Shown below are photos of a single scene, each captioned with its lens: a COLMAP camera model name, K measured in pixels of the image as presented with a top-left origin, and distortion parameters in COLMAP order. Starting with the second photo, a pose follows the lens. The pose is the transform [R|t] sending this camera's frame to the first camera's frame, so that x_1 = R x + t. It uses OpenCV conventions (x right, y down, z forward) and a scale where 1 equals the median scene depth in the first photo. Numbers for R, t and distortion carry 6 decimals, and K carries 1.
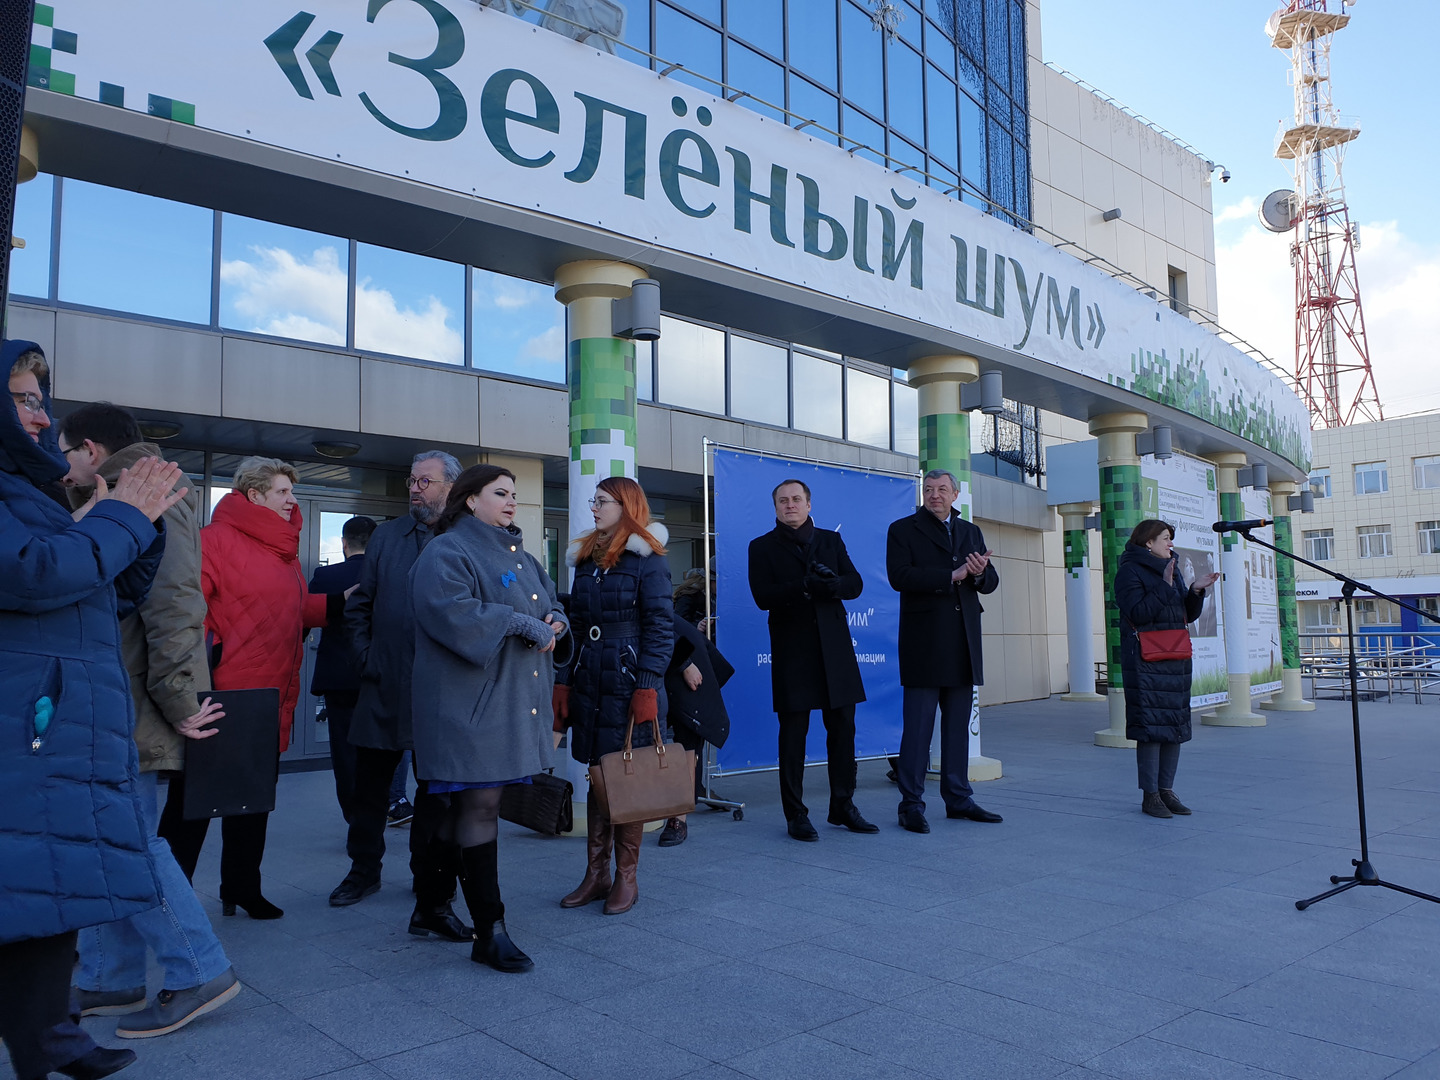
lens RADIAL K [[1098.9, 0, 719.7], [0, 1098.9, 531.2], [0, 0, 1]] dist [0.039229, 0.001428]
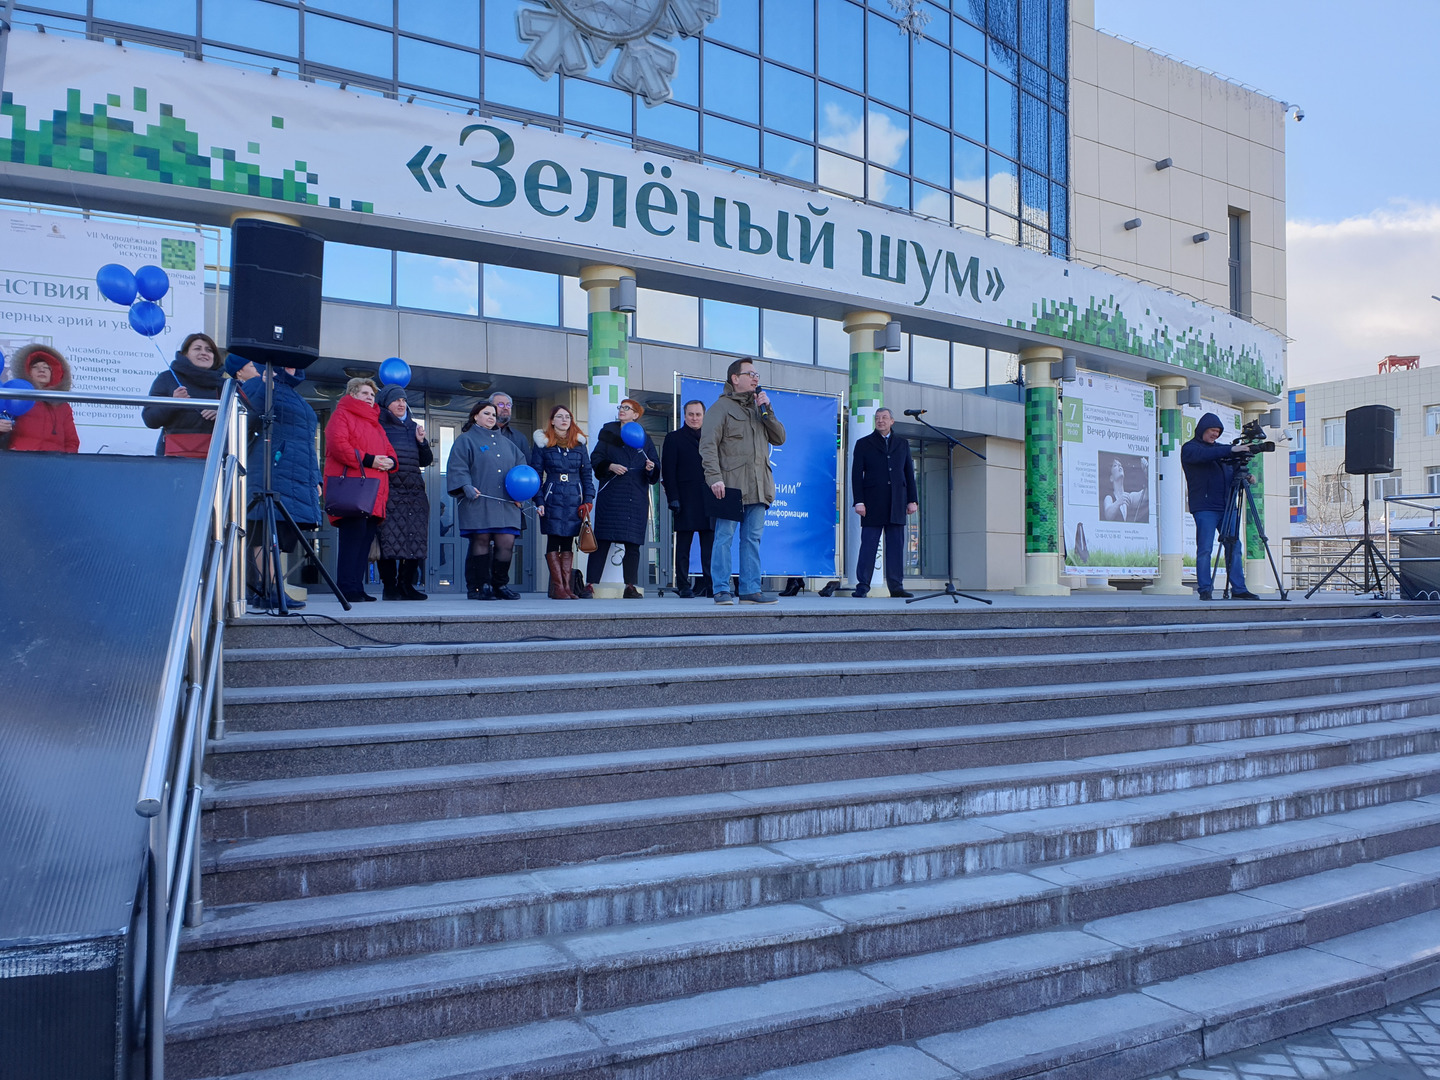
lens RADIAL K [[1098.9, 0, 719.6], [0, 1098.9, 546.4], [0, 0, 1]] dist [0.039229, 0.001428]
pose [[0.986659, 0.005951, -0.162694, 0.297178], [0.004691, 0.997877, 0.064951, 0.064204], [0.162735, -0.064848, 0.984536, -0.564891]]
